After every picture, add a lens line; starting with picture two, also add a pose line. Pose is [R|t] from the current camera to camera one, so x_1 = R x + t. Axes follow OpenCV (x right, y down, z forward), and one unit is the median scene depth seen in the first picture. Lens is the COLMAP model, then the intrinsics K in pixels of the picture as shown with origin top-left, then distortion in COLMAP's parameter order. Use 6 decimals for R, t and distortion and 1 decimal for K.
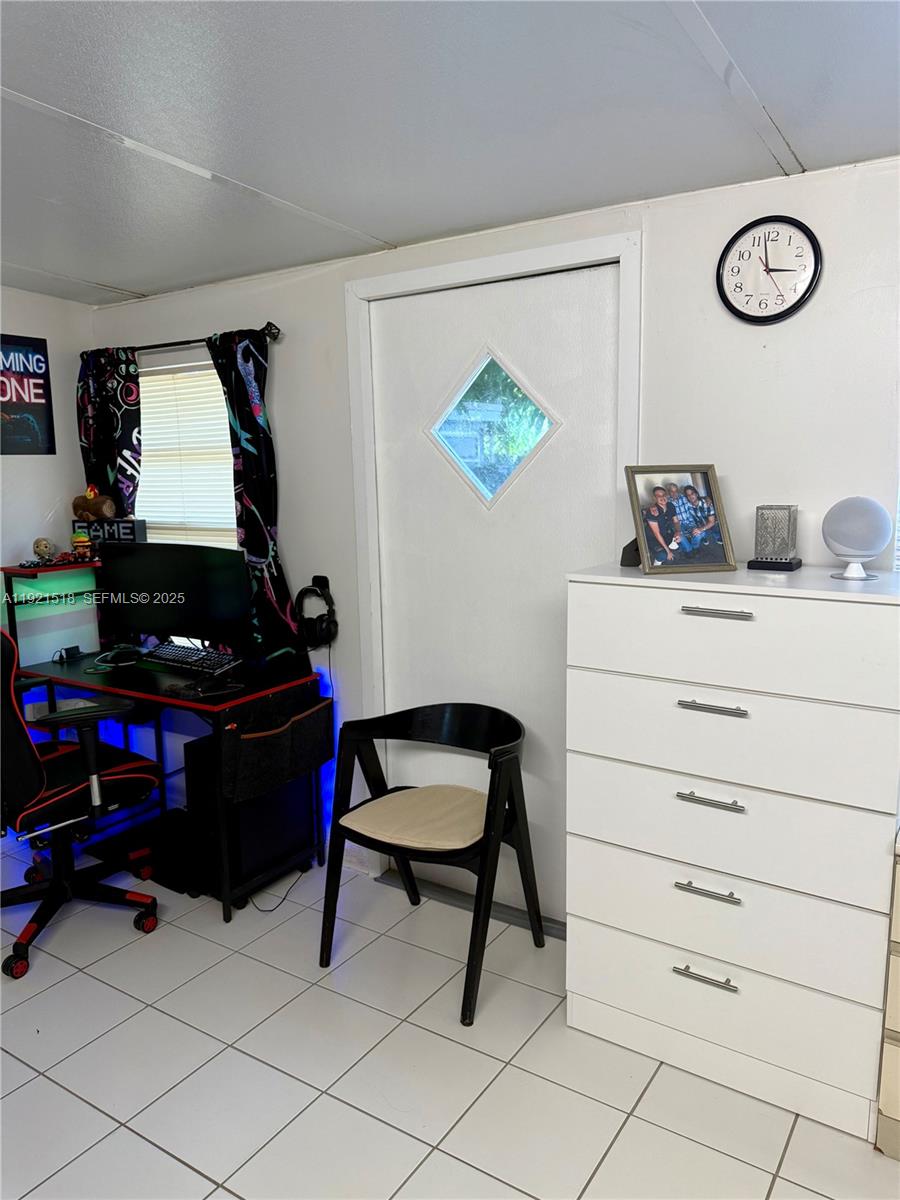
lens RADIAL K [[835.5, 0, 452.7], [0, 835.5, 597.4], [0, 0, 1]] dist [-0.001850, -0.004693]
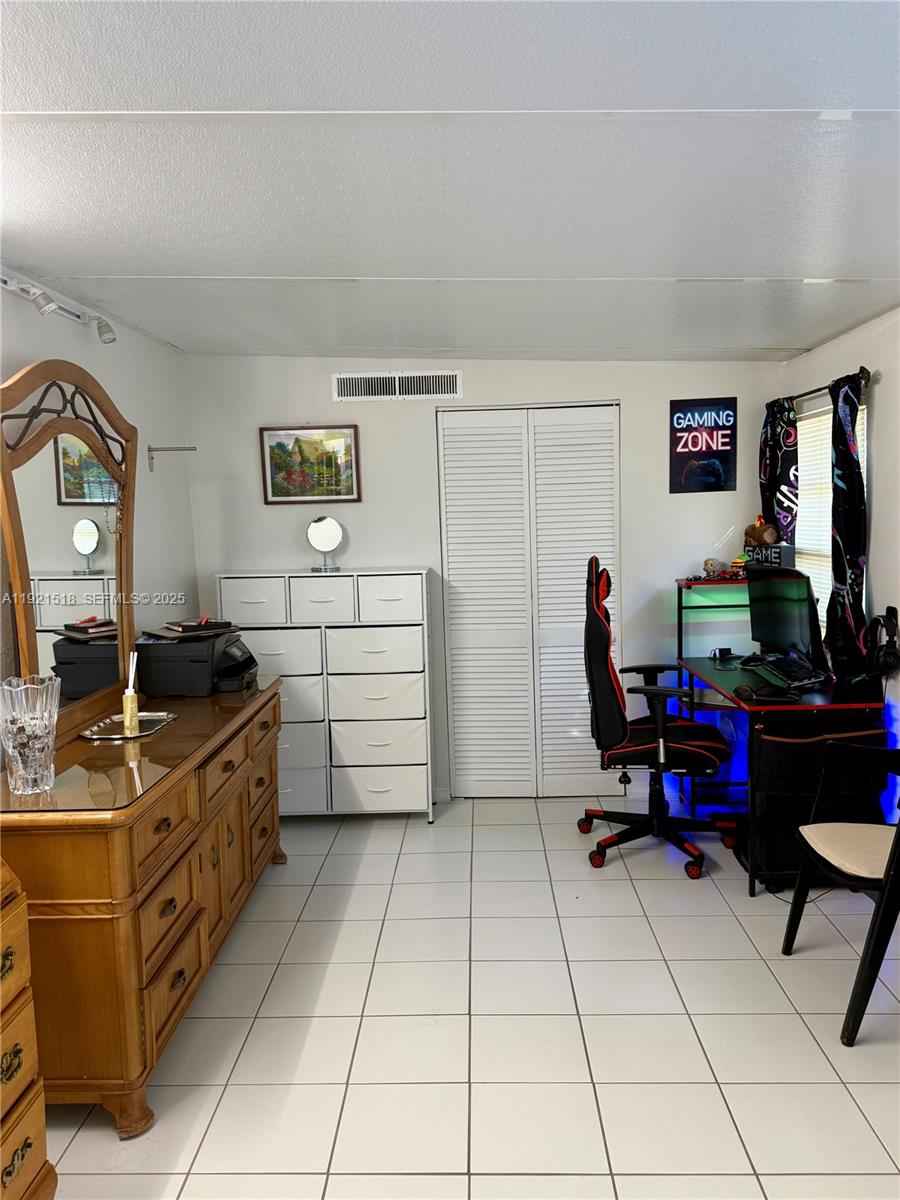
lens RADIAL K [[835.5, 0, 445.7], [0, 835.5, 599.9], [0, 0, 1]] dist [-0.001850, -0.004693]
pose [[0.543596, 0.085046, -0.835027, 0.335146], [-0.103700, 0.994036, 0.033734, -0.009968], [0.832916, 0.068254, 0.549174, -0.011759]]
